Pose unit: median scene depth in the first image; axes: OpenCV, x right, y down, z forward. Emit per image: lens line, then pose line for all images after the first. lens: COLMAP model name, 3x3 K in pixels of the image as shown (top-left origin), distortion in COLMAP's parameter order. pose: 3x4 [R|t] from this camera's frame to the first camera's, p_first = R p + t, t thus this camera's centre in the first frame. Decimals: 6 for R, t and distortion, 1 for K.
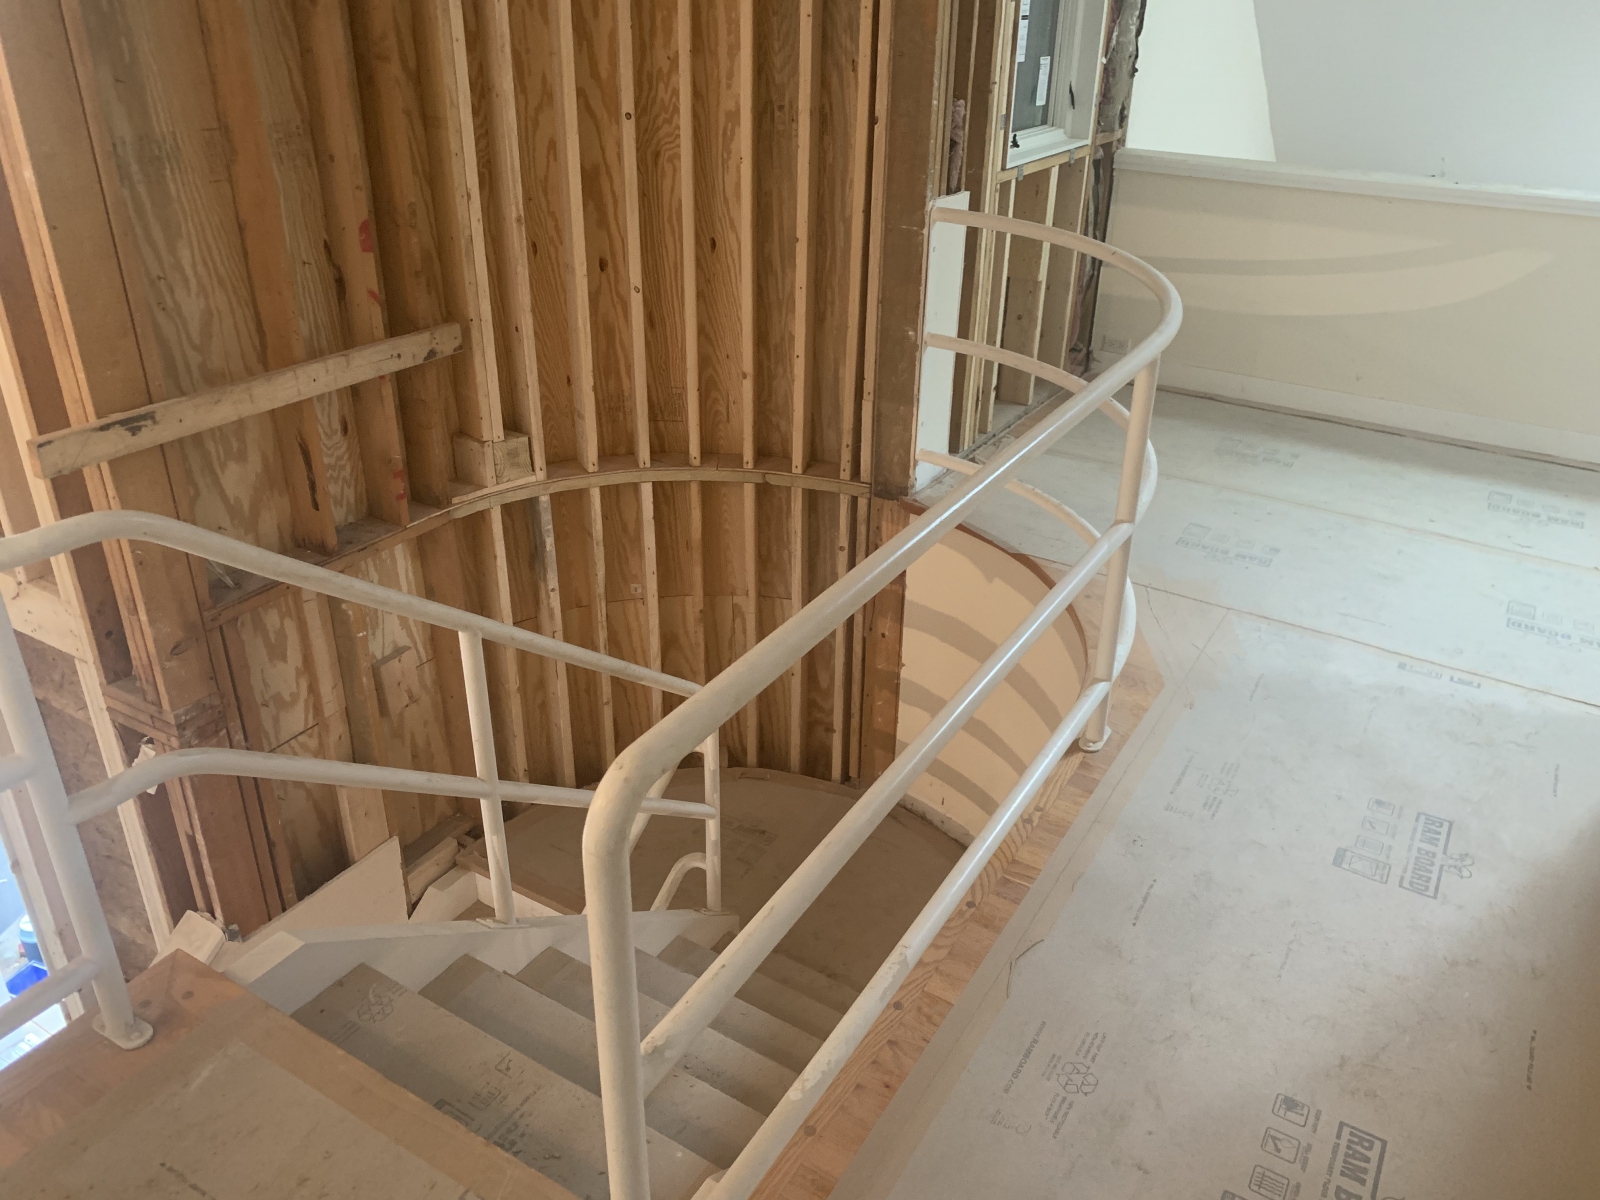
lens RADIAL K [[1226.7, 0, 802.8], [0, 1226.7, 590.5], [0, 0, 1]] dist [0.062776, -0.081562]
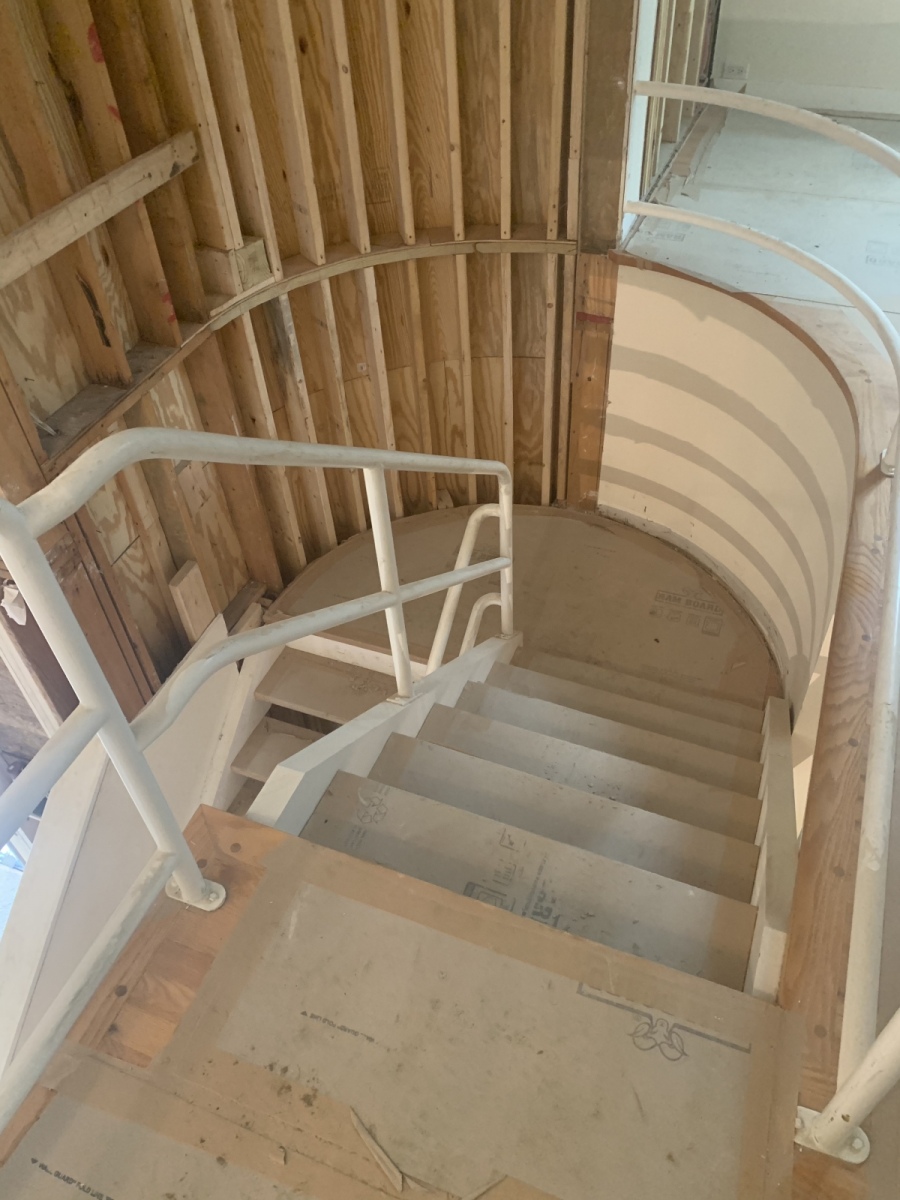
lens RADIAL K [[920.0, 0, 450.0], [0, 920.0, 600.0], [0, 0, 1]] dist [0.062776, -0.081562]
pose [[0.983557, -0.165169, 0.073033, -0.181658], [0.135339, 0.941881, 0.307480, -0.058942], [-0.119574, -0.292540, 0.948748, 0.143197]]
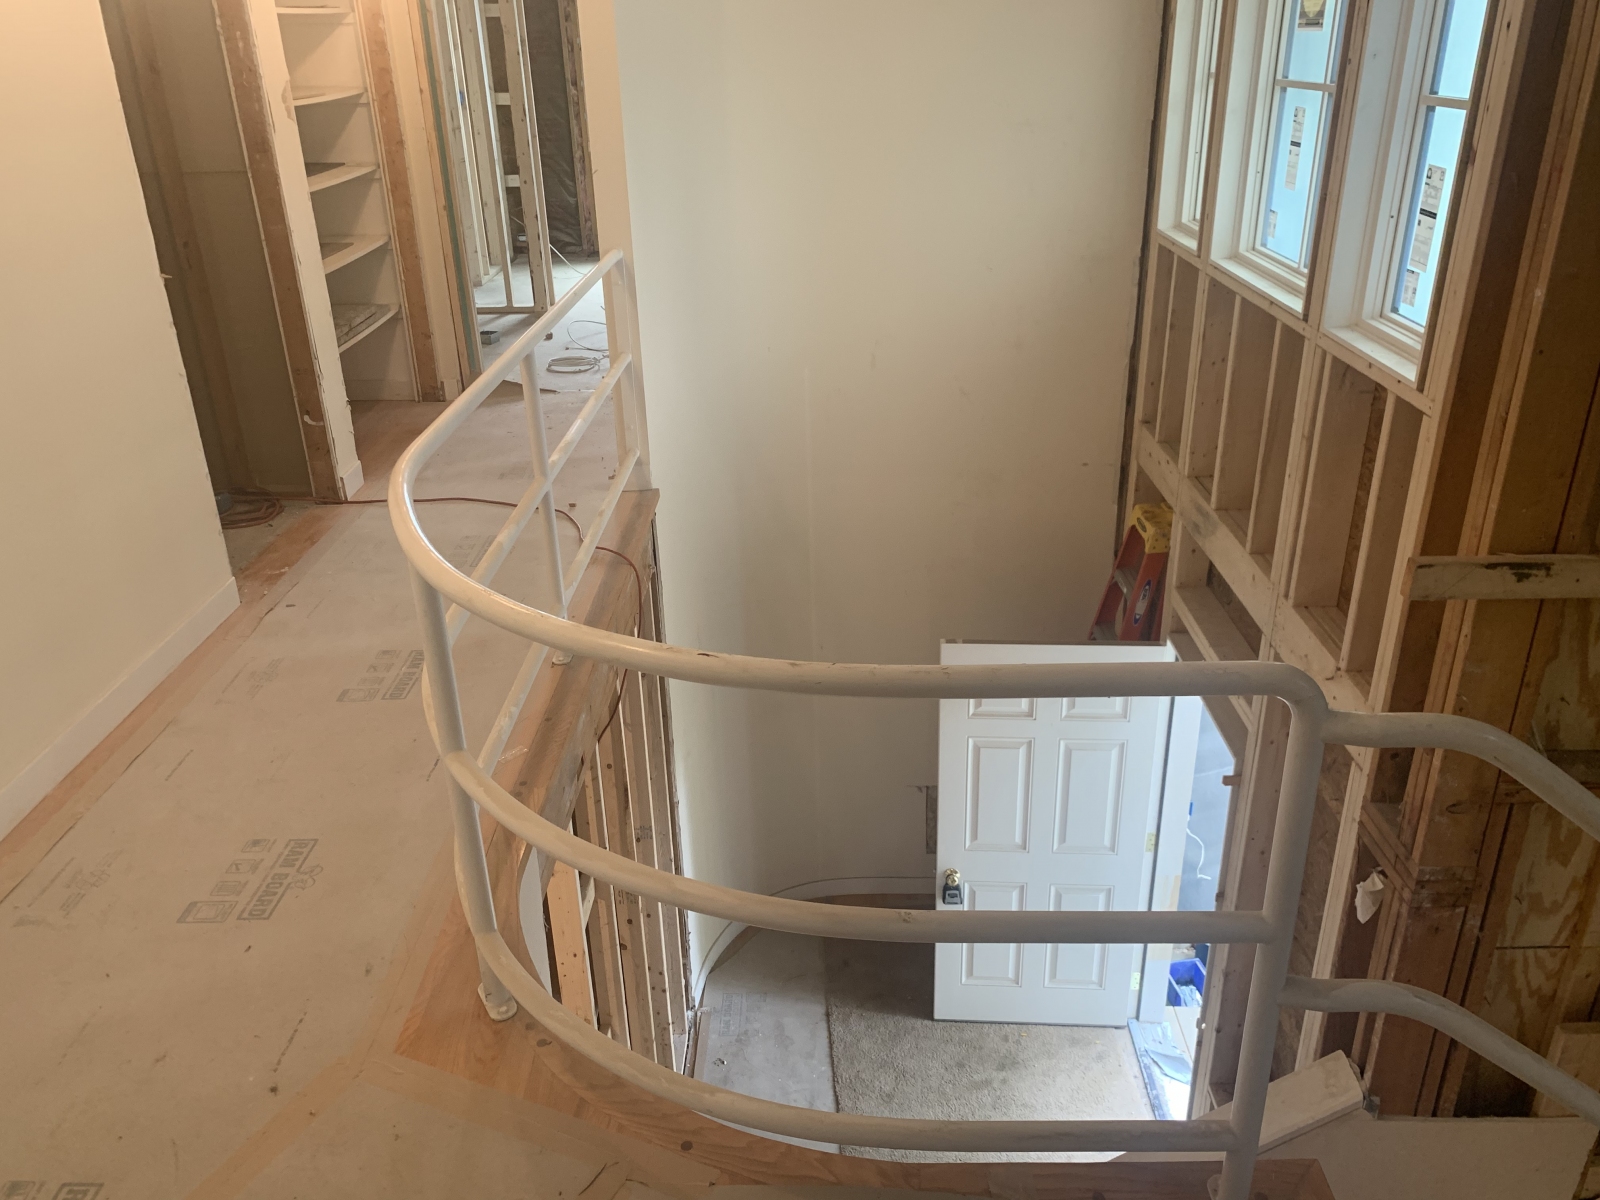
lens RADIAL K [[1226.7, 0, 802.8], [0, 1226.7, 590.5], [0, 0, 1]] dist [0.062776, -0.081562]
pose [[0.499280, 0.330741, -0.800831, -0.060014], [-0.365890, 0.918303, 0.151142, -0.049470], [0.785394, 0.217554, 0.579505, 0.061230]]
